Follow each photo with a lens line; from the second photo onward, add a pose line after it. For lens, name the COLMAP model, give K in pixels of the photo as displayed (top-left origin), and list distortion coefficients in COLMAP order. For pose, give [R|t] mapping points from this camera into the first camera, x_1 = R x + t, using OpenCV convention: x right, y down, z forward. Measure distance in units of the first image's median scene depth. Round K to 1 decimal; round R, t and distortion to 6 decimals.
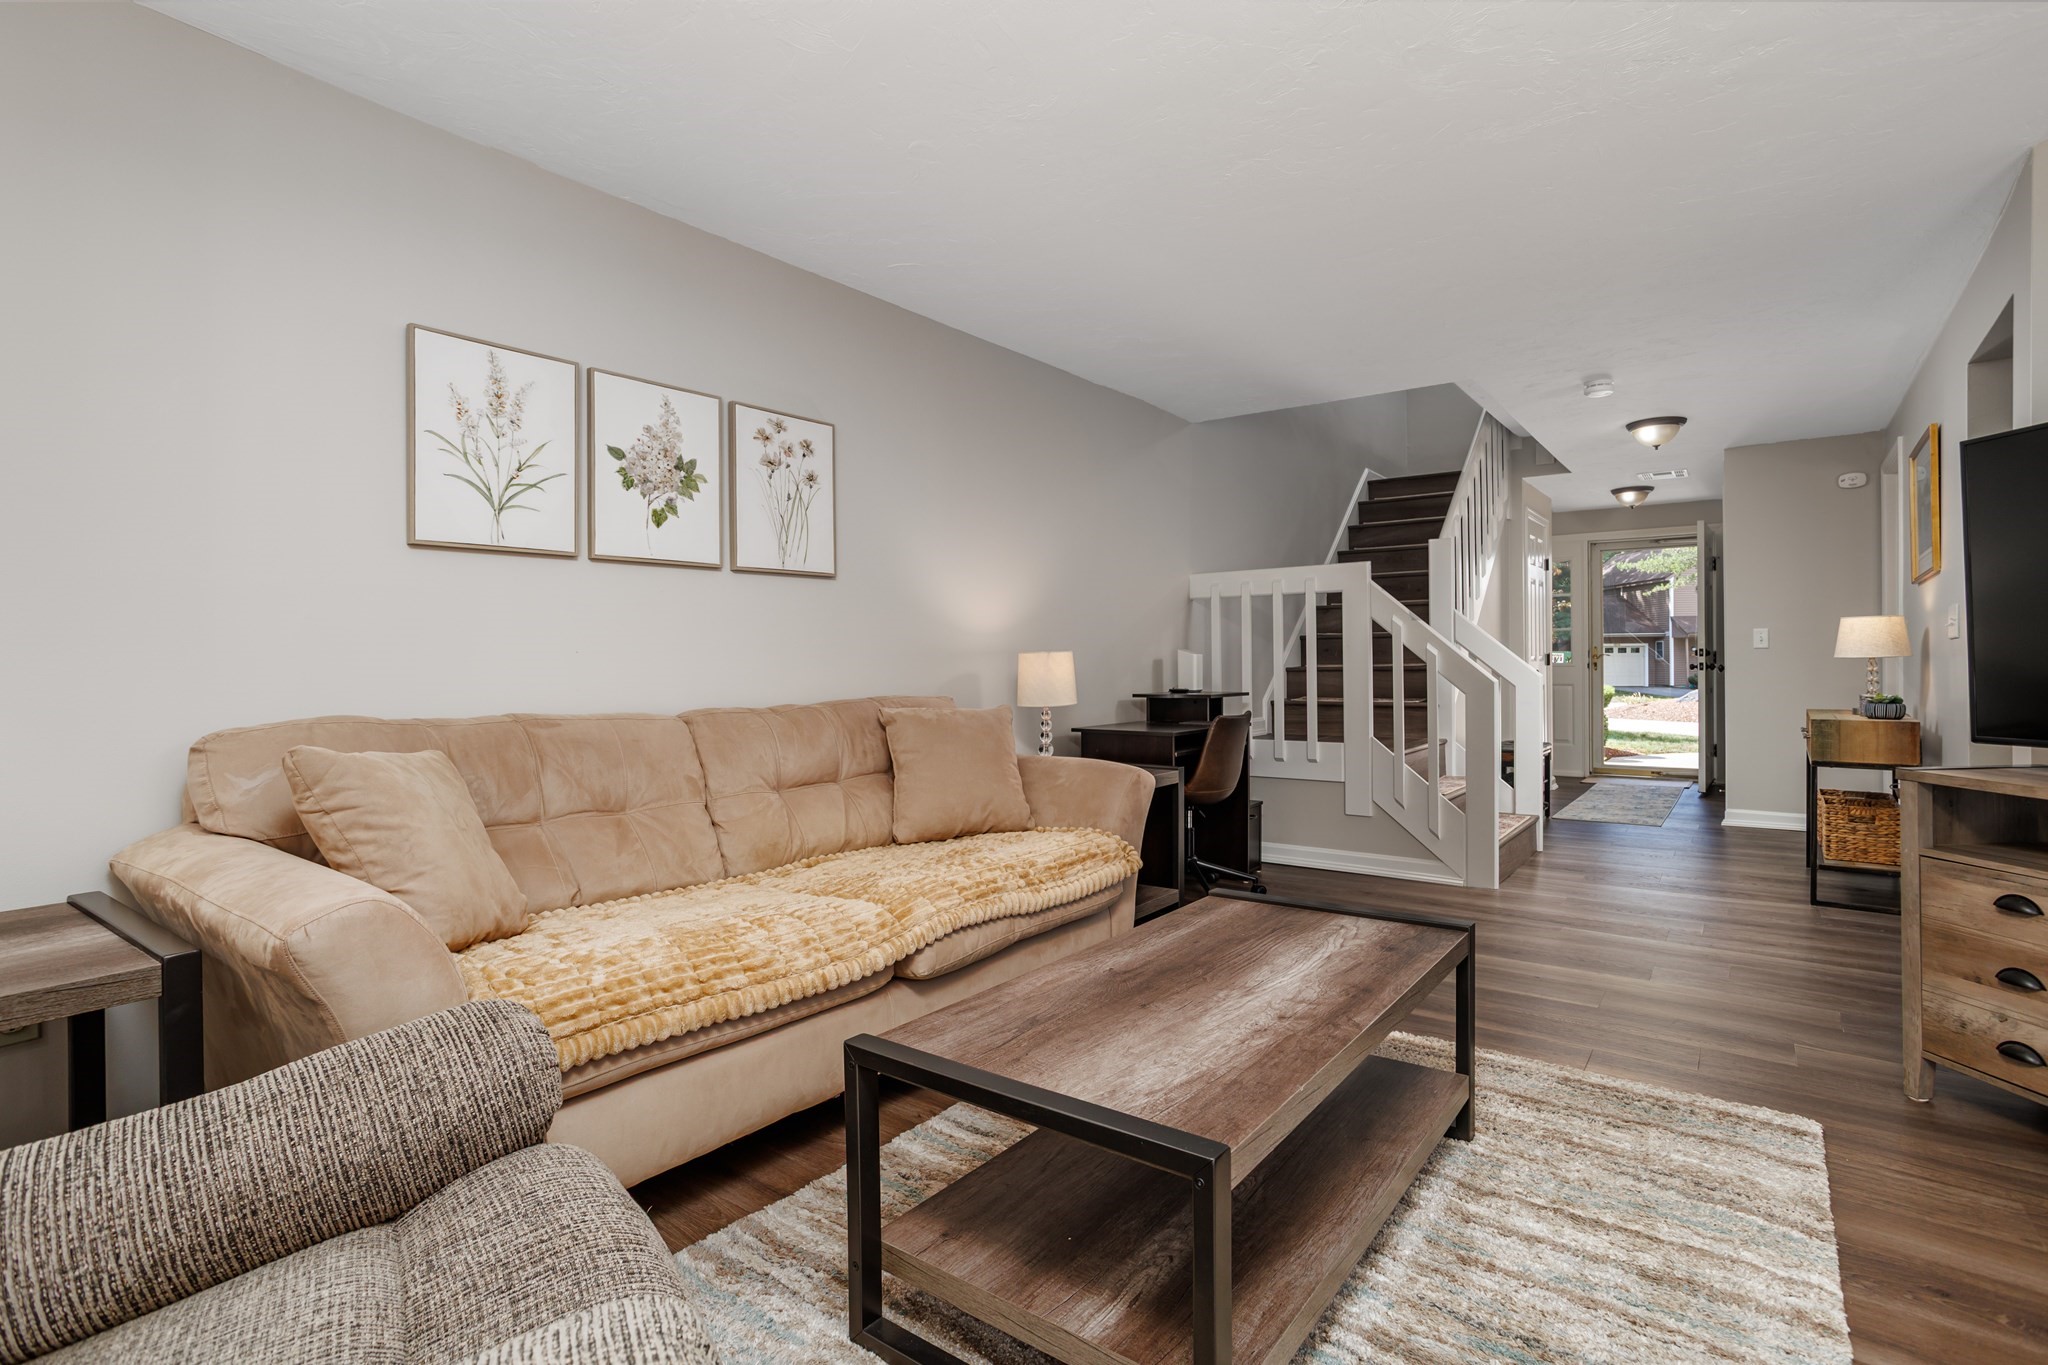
lens RADIAL K [[991.7, 0, 1023.3], [0, 991.7, 665.8], [0, 0, 1]] dist [-0.061756, 0.038615]
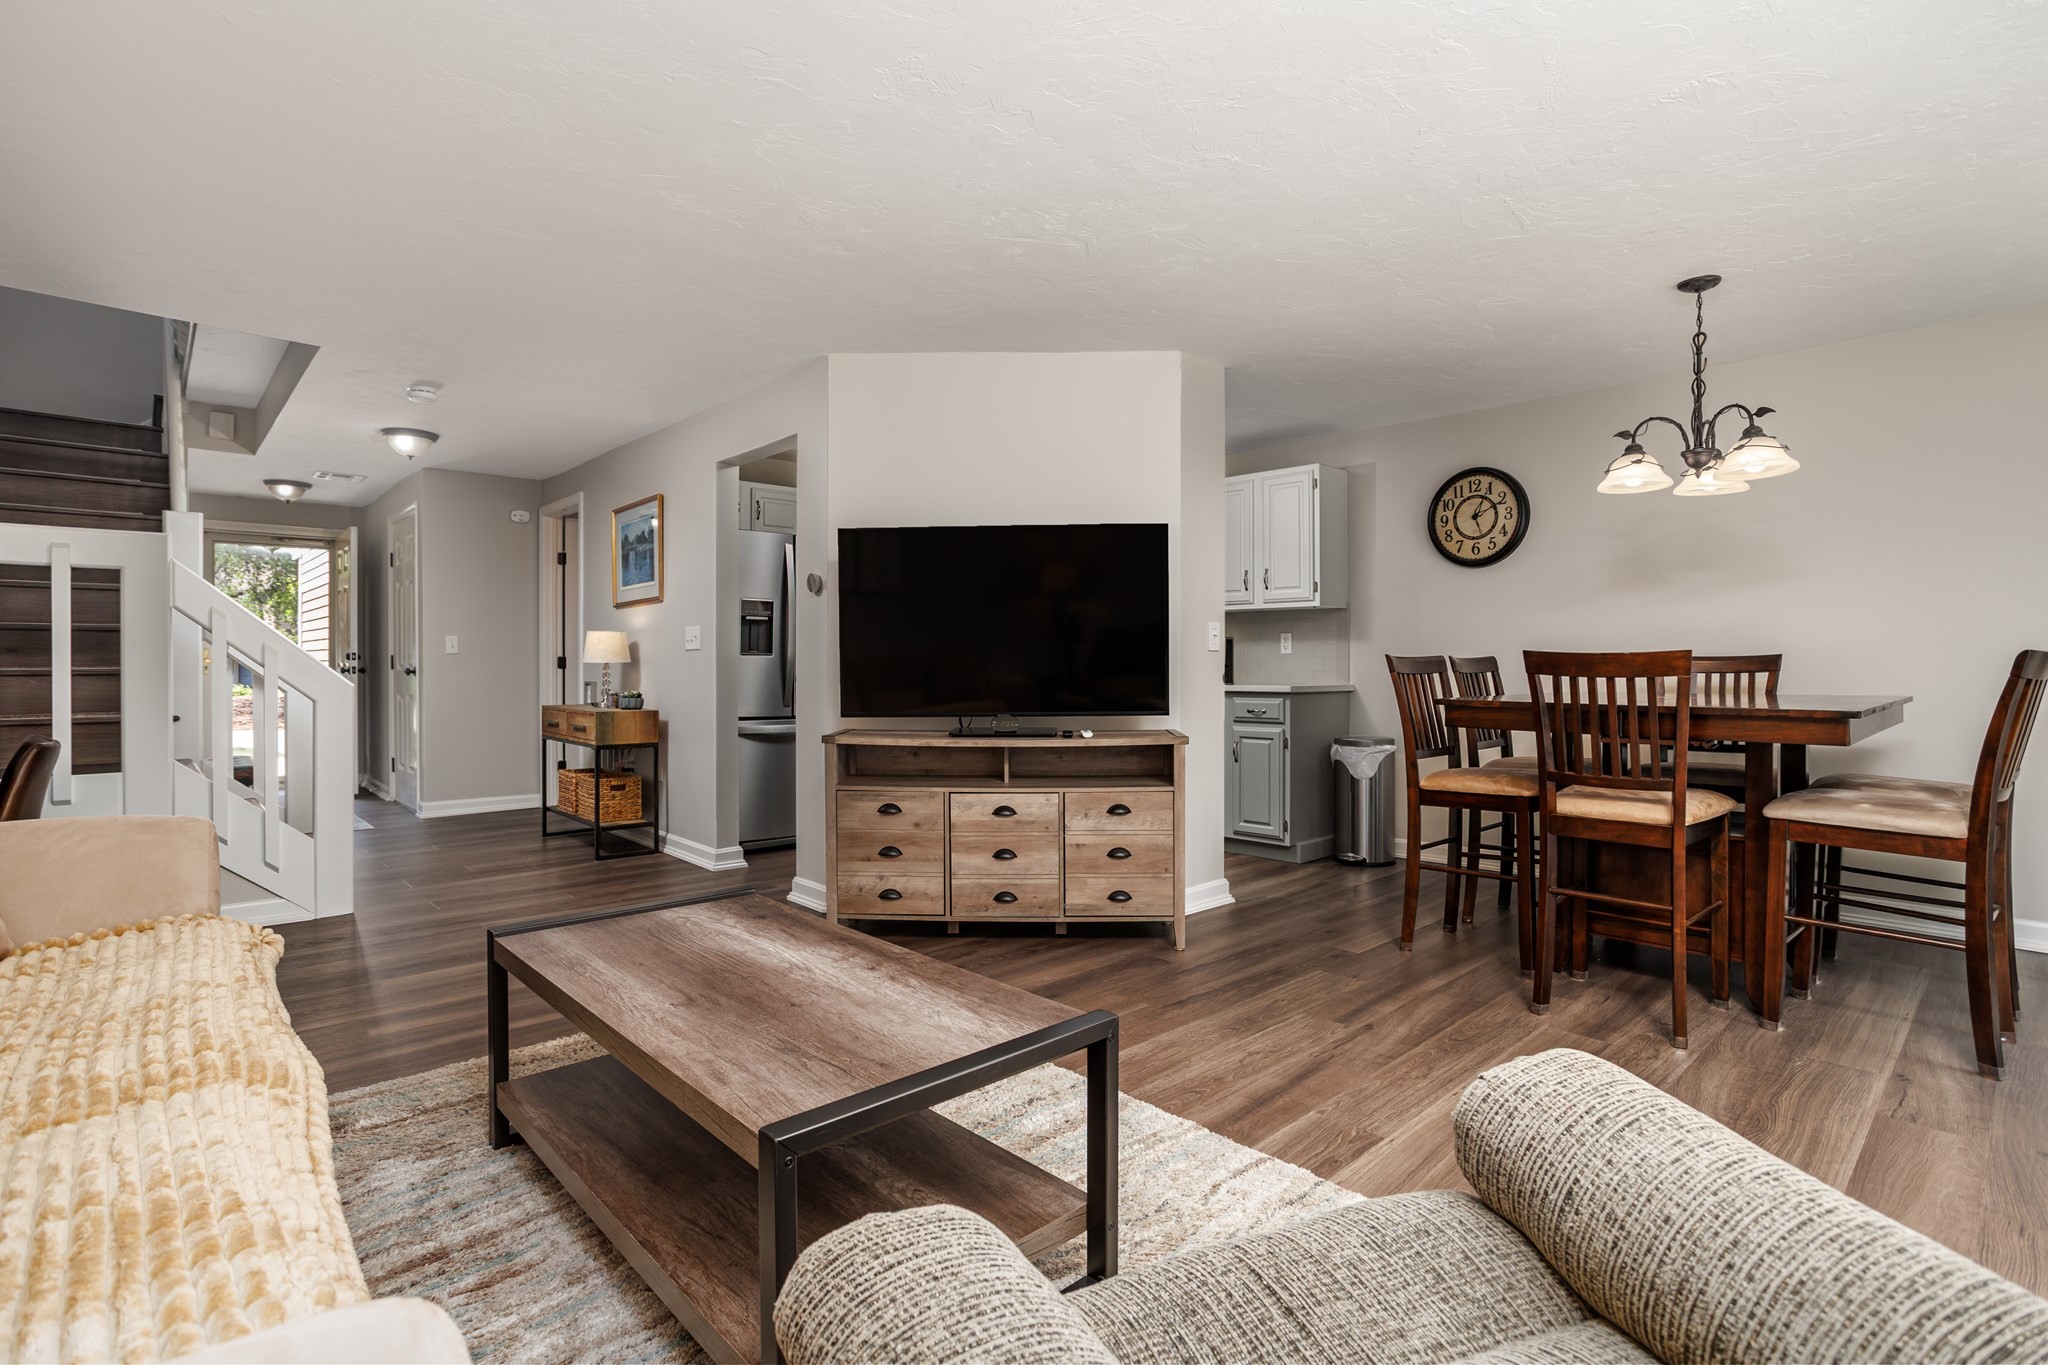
lens RADIAL K [[991.7, 0, 1023.3], [0, 991.7, 665.8], [0, 0, 1]] dist [-0.061756, 0.038615]
pose [[0.164696, 0.005401, 0.986330, -0.718480], [-0.002133, 0.999985, -0.005120, 0.001425], [-0.986342, -0.001260, 0.164705, 0.517758]]
